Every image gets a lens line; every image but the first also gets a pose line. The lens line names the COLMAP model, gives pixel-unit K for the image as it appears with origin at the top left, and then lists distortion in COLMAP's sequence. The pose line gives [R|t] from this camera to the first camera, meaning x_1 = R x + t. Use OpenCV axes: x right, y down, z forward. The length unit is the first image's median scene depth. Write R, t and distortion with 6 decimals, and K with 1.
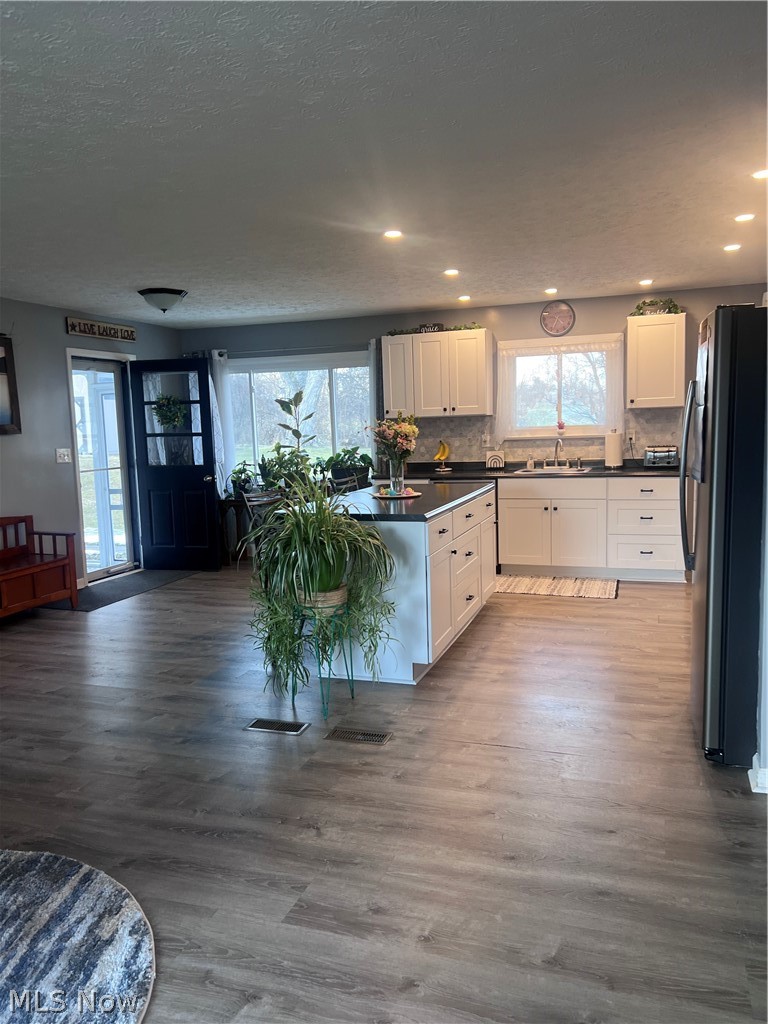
lens RADIAL K [[774.4, 0, 393.1], [0, 774.4, 516.1], [0, 0, 1]] dist [0.056586, -0.056808]
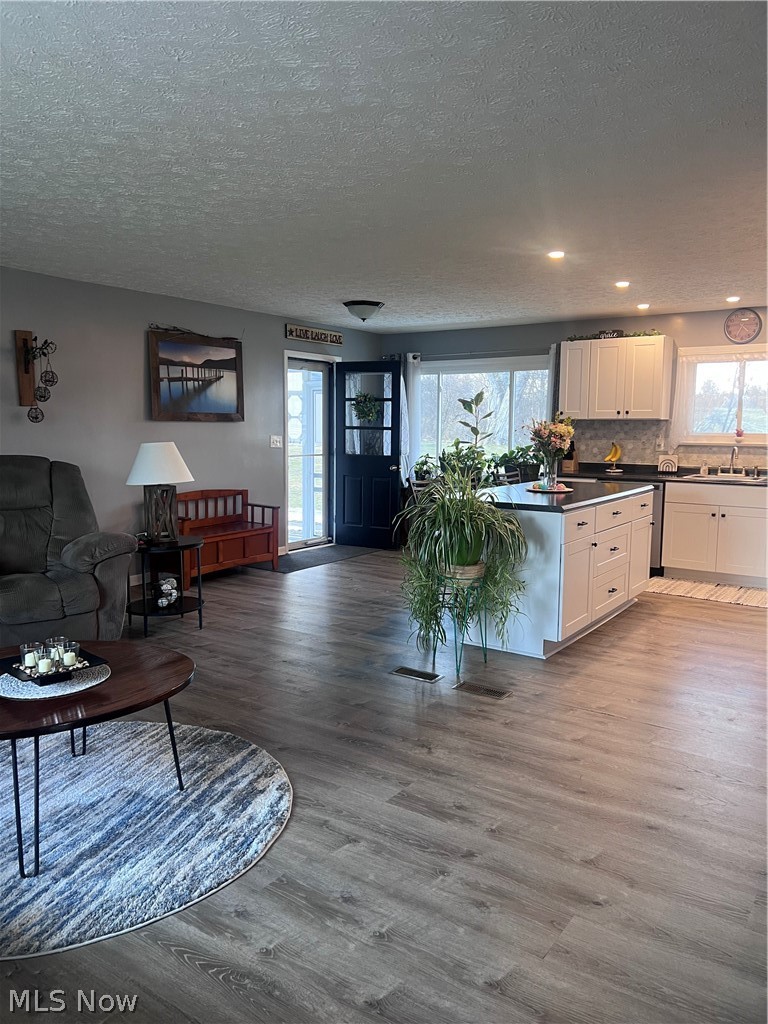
lens RADIAL K [[774.4, 0, 391.0], [0, 774.4, 509.7], [0, 0, 1]] dist [0.056586, -0.056808]
pose [[0.963500, 0.067797, -0.258979, 0.077680], [-0.069372, 0.997586, 0.003065, 0.013445], [0.258562, 0.015013, 0.965878, -0.118273]]
